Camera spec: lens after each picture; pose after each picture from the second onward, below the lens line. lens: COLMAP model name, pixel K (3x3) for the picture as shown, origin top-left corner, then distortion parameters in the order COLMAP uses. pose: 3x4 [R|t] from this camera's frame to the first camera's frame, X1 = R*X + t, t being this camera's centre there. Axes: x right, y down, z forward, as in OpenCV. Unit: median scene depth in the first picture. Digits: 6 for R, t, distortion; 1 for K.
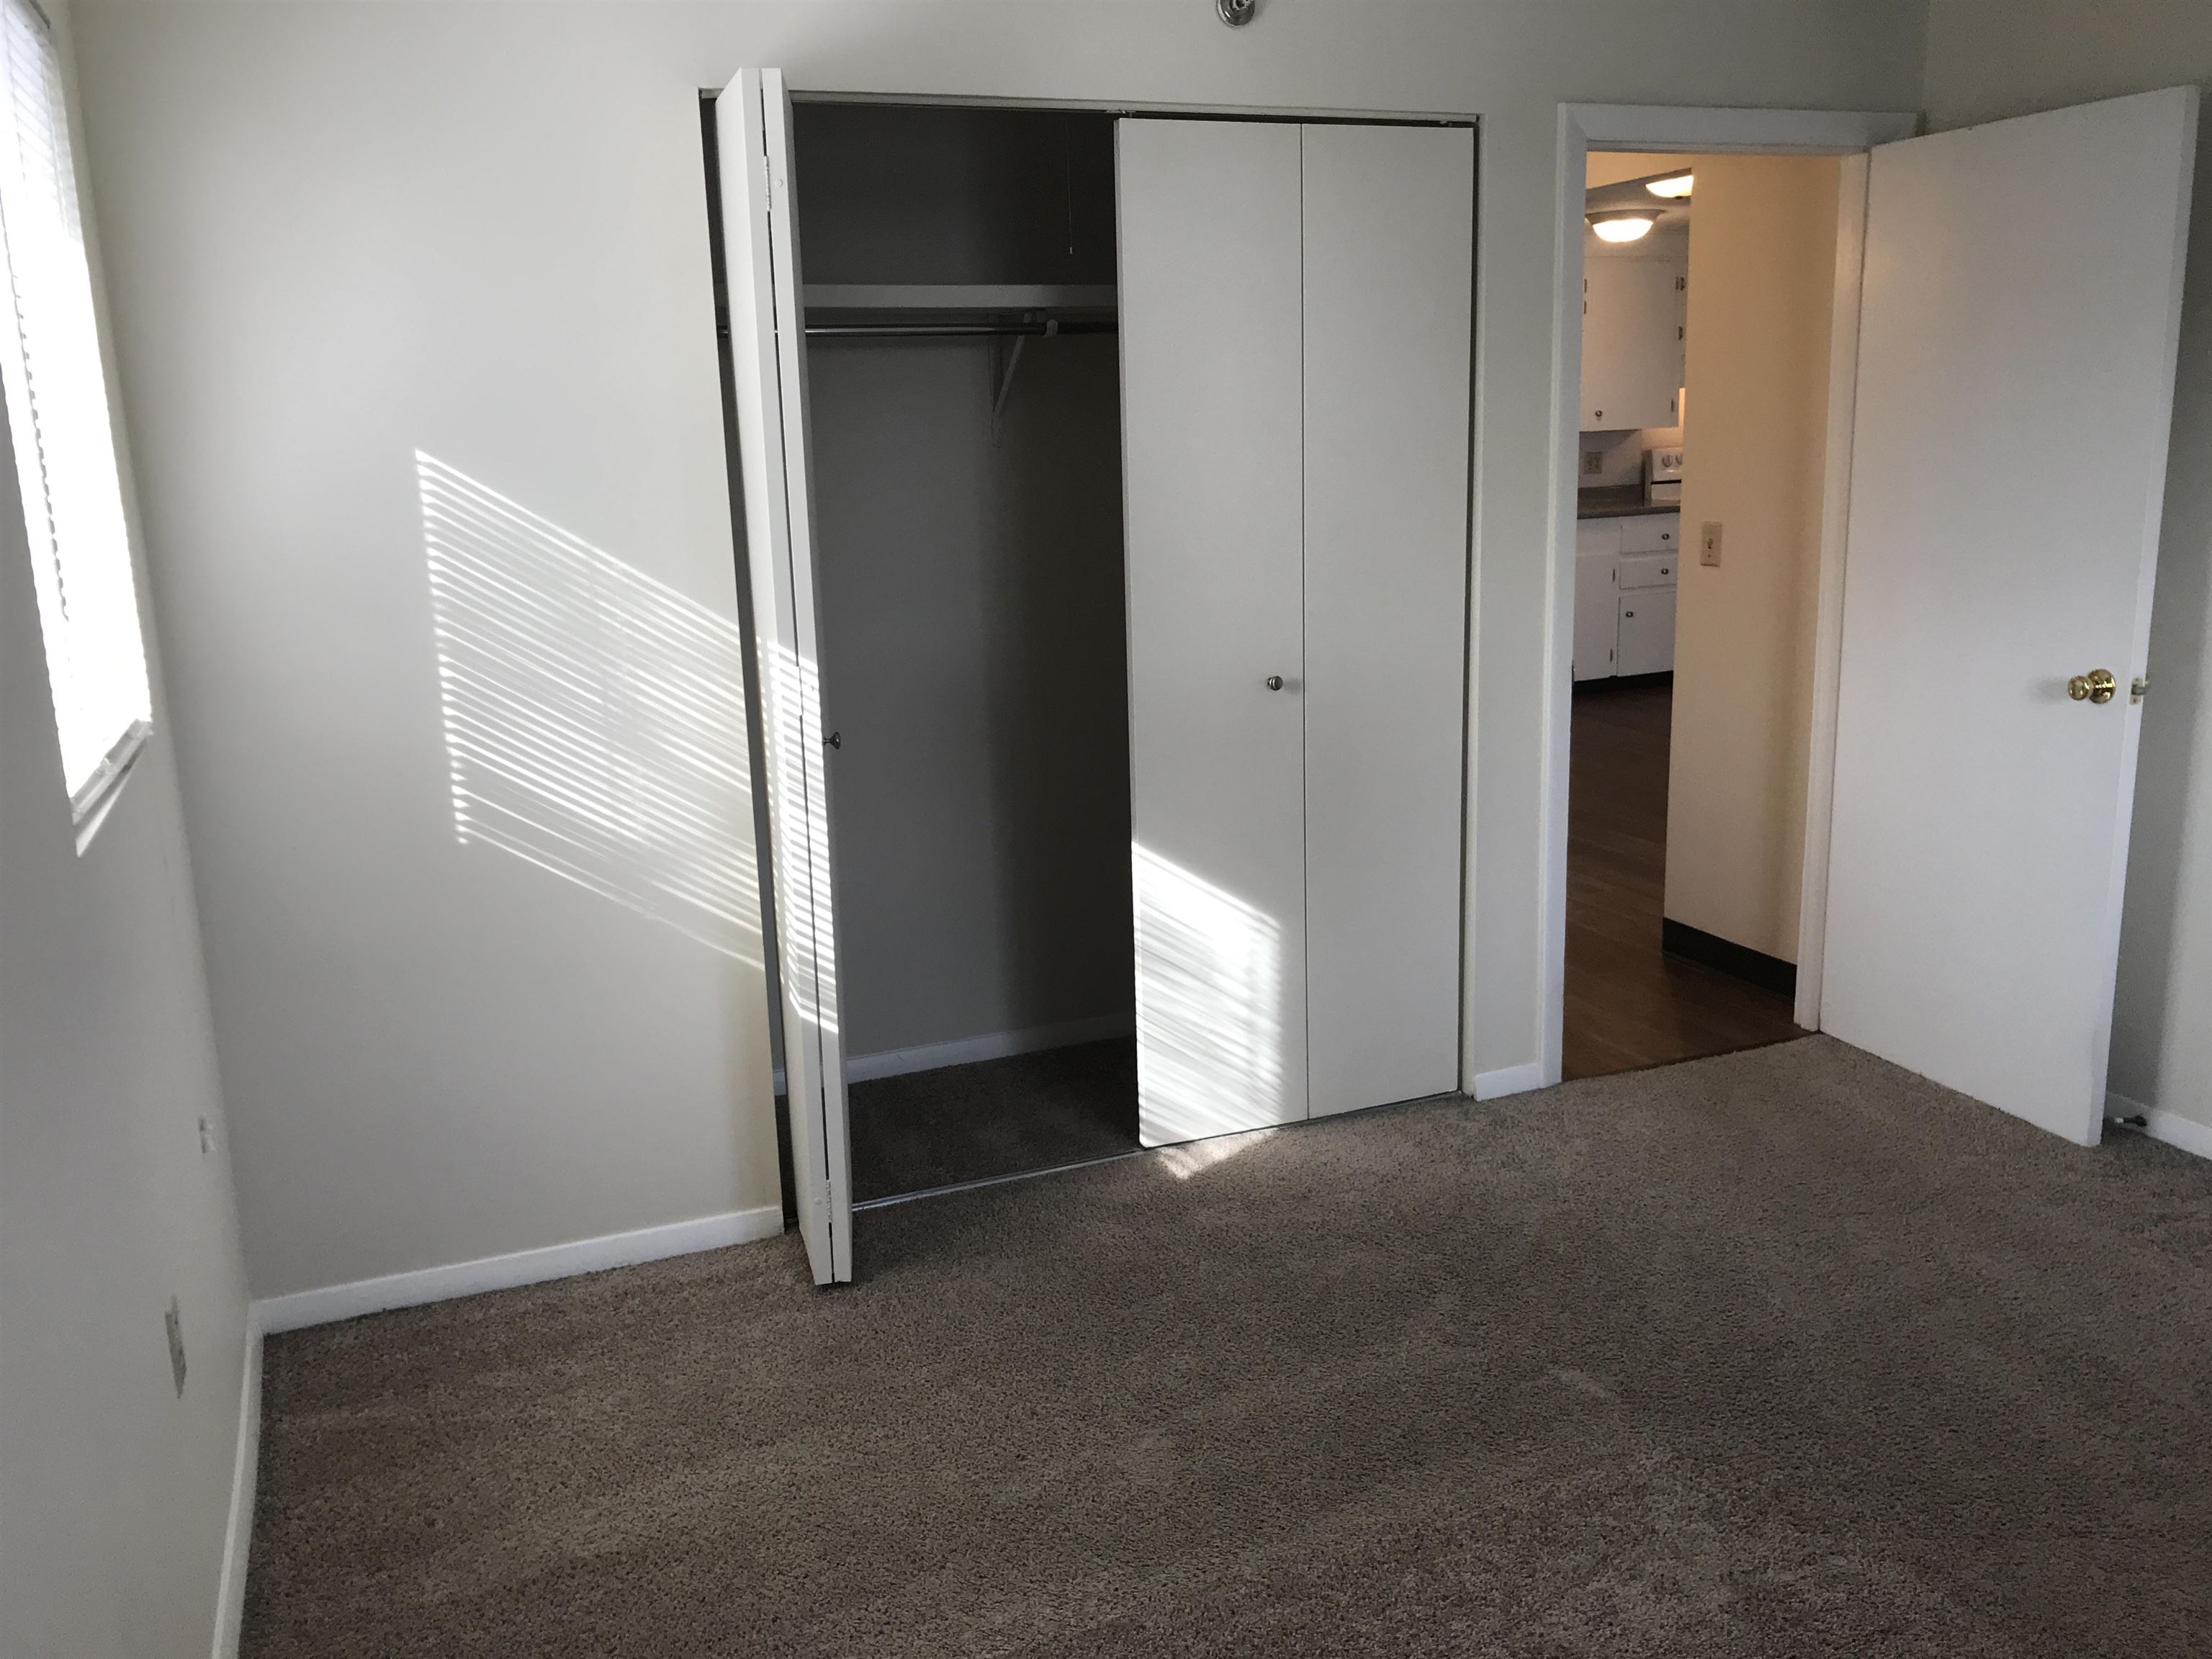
lens RADIAL K [[1808.1, 0, 1098.5], [0, 1808.1, 812.0], [0, 0, 1]] dist [0.027595, -0.020616]
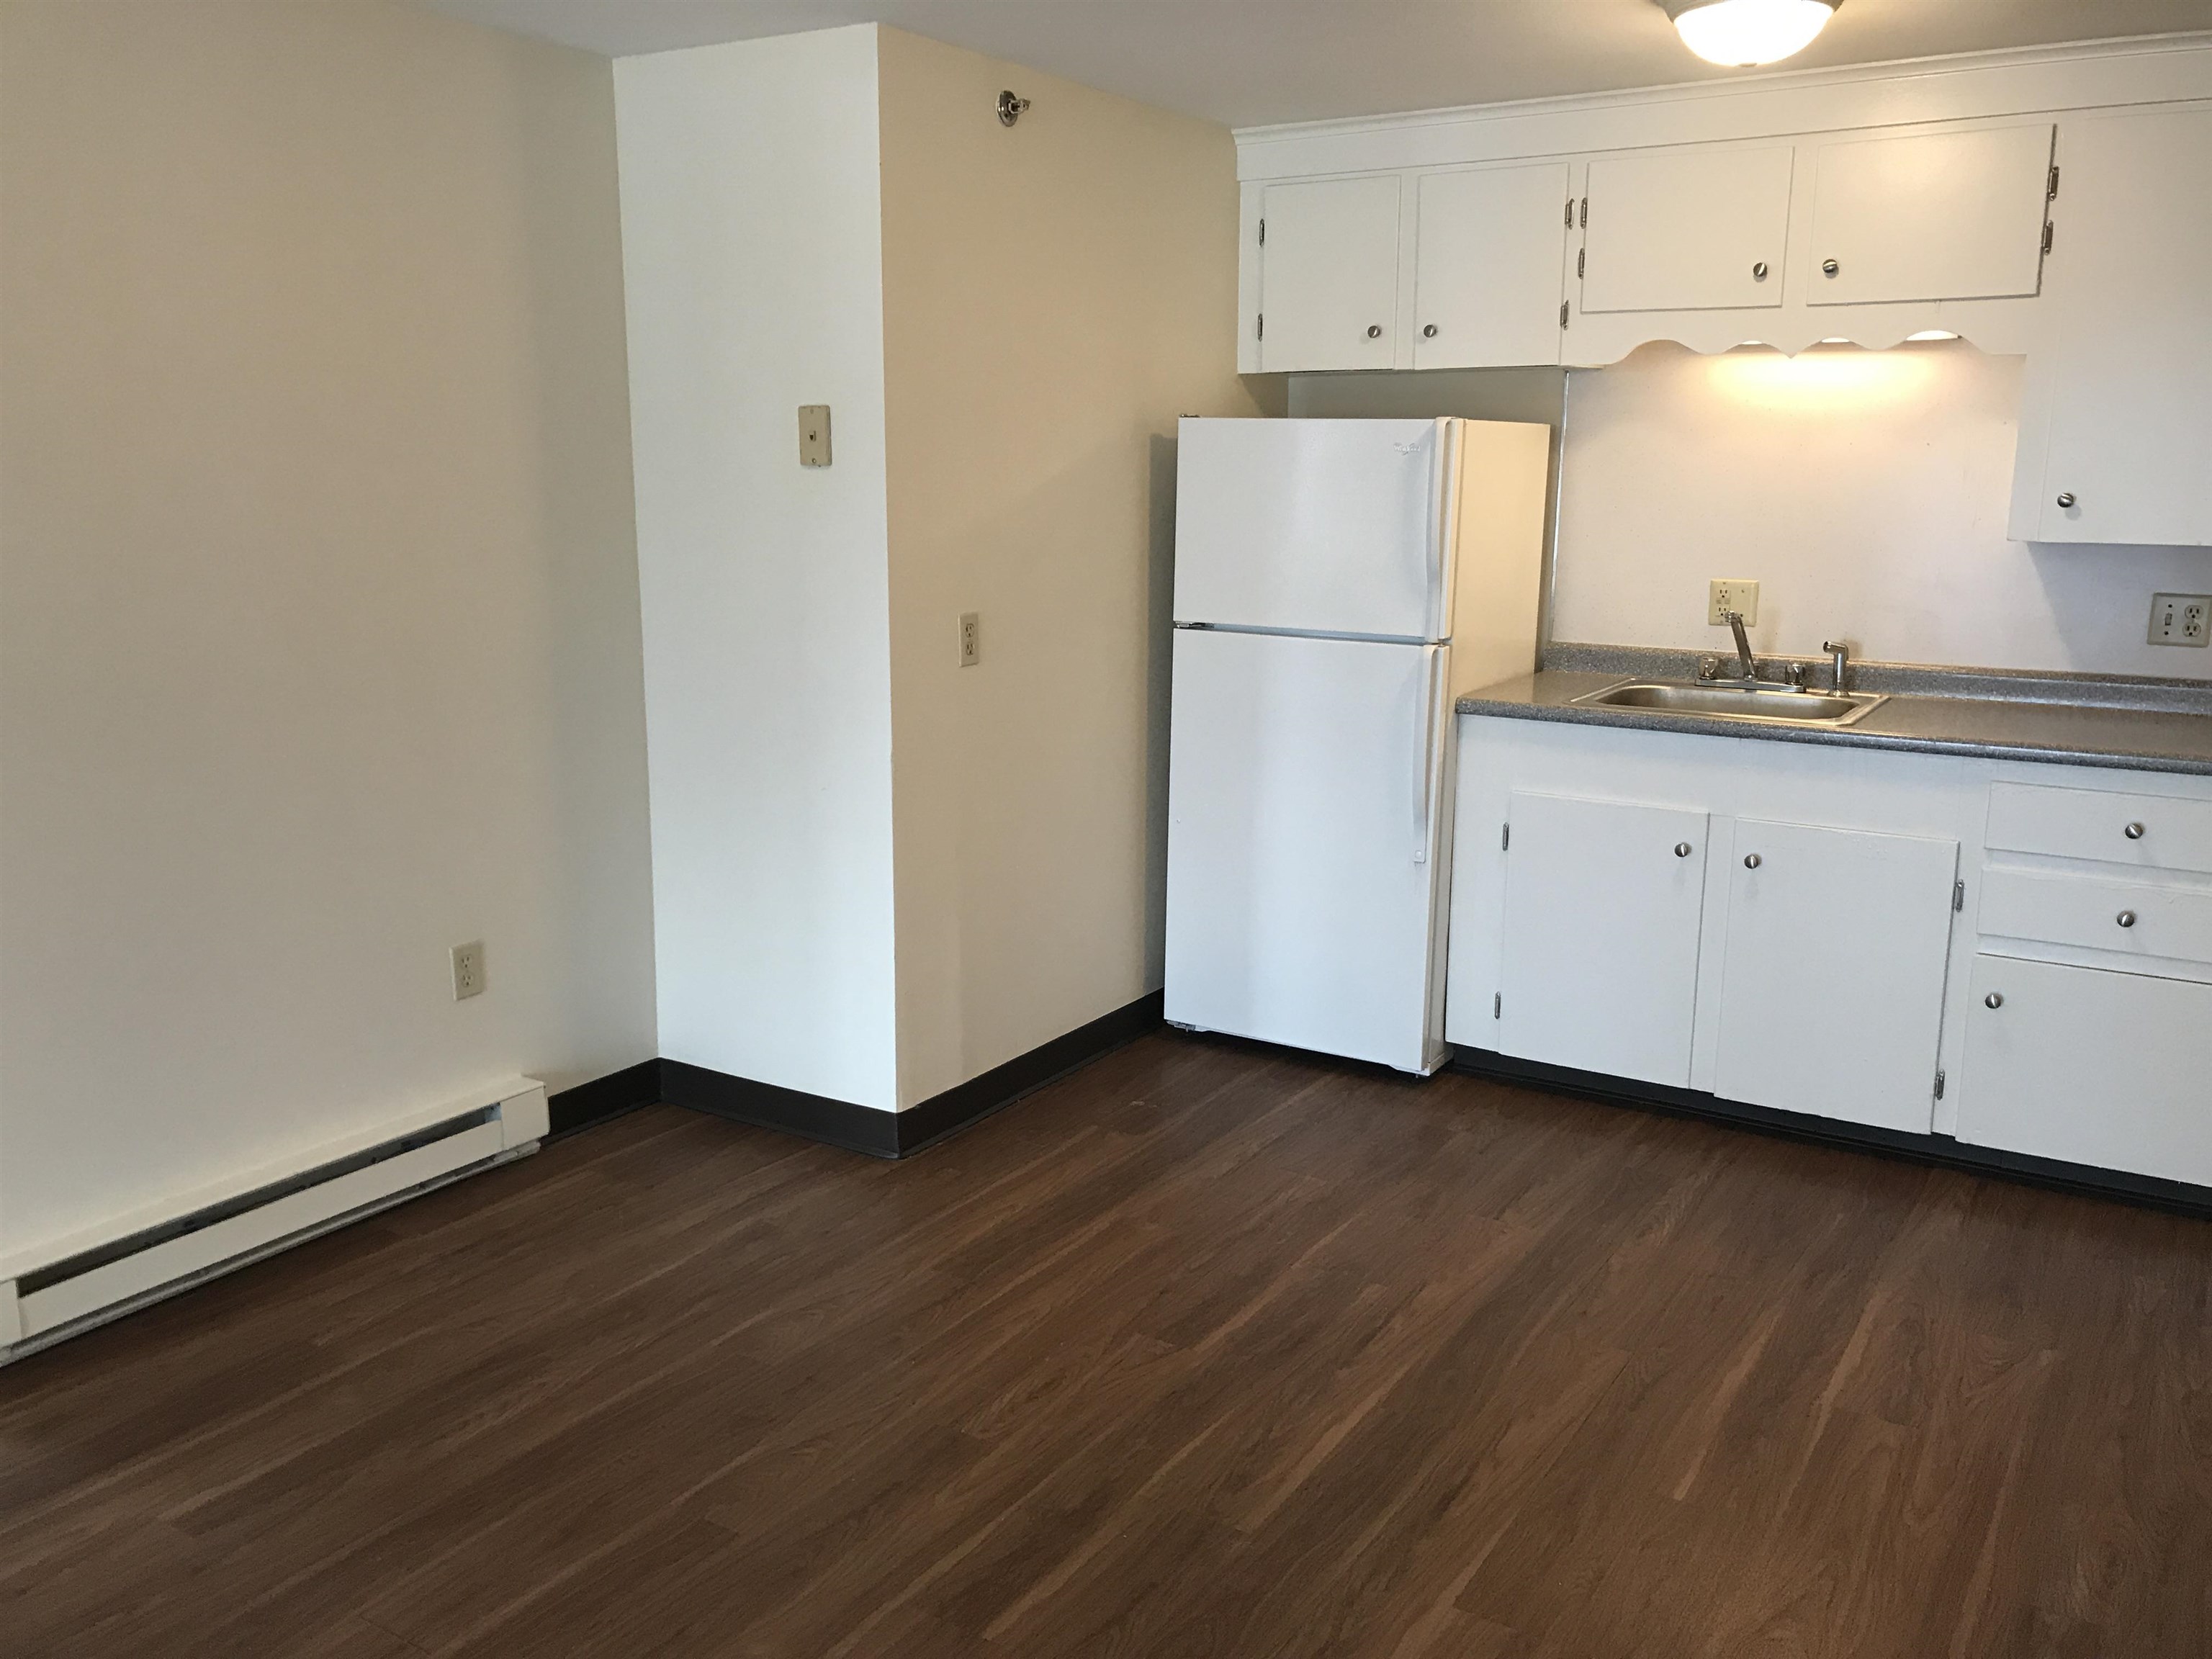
lens RADIAL K [[1808.1, 0, 1100.6], [0, 1808.1, 817.4], [0, 0, 1]] dist [0.027595, -0.020616]
pose [[0.584530, 0.198150, -0.786804, 0.460879], [-0.201238, 0.974827, 0.095999, -0.139661], [0.786020, 0.102220, 0.609691, 0.562682]]
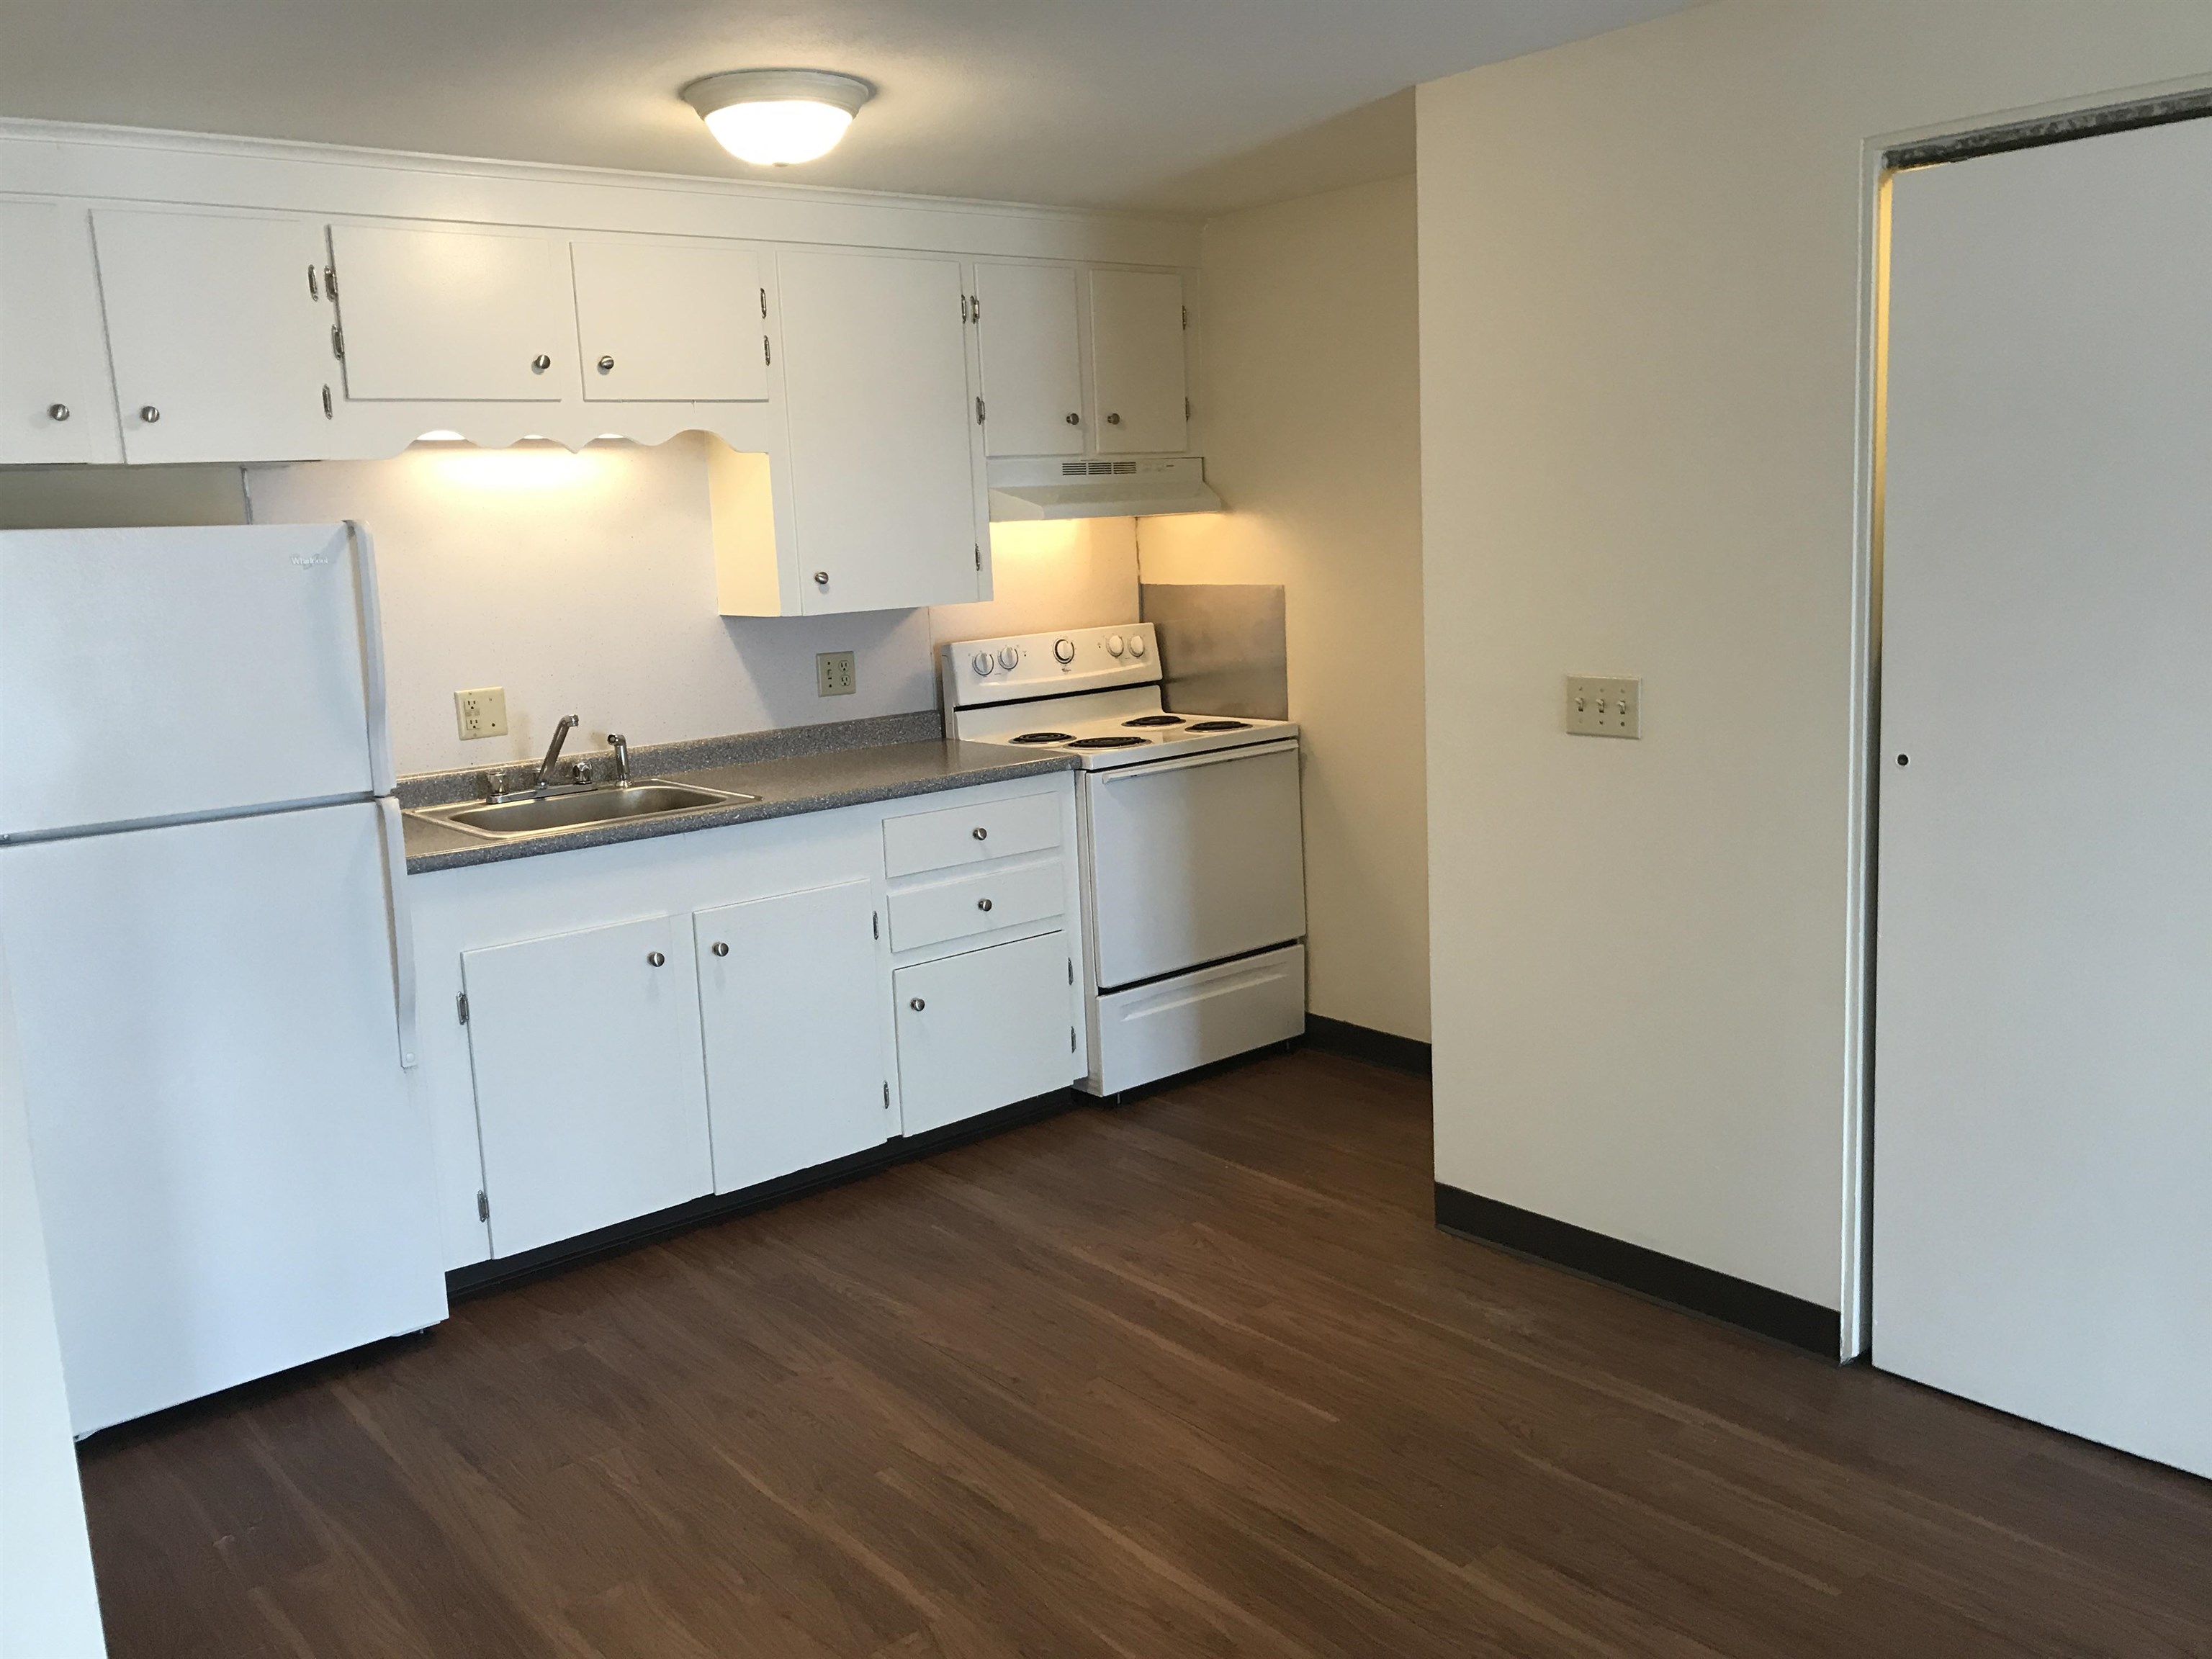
lens RADIAL K [[1808.1, 0, 1092.7], [0, 1808.1, 815.6], [0, 0, 1]] dist [0.027595, -0.020616]
pose [[0.953011, -0.060205, 0.296893, 0.190710], [0.080736, 0.995083, -0.057372, -0.120313], [-0.291979, 0.078646, 0.953186, 0.513455]]
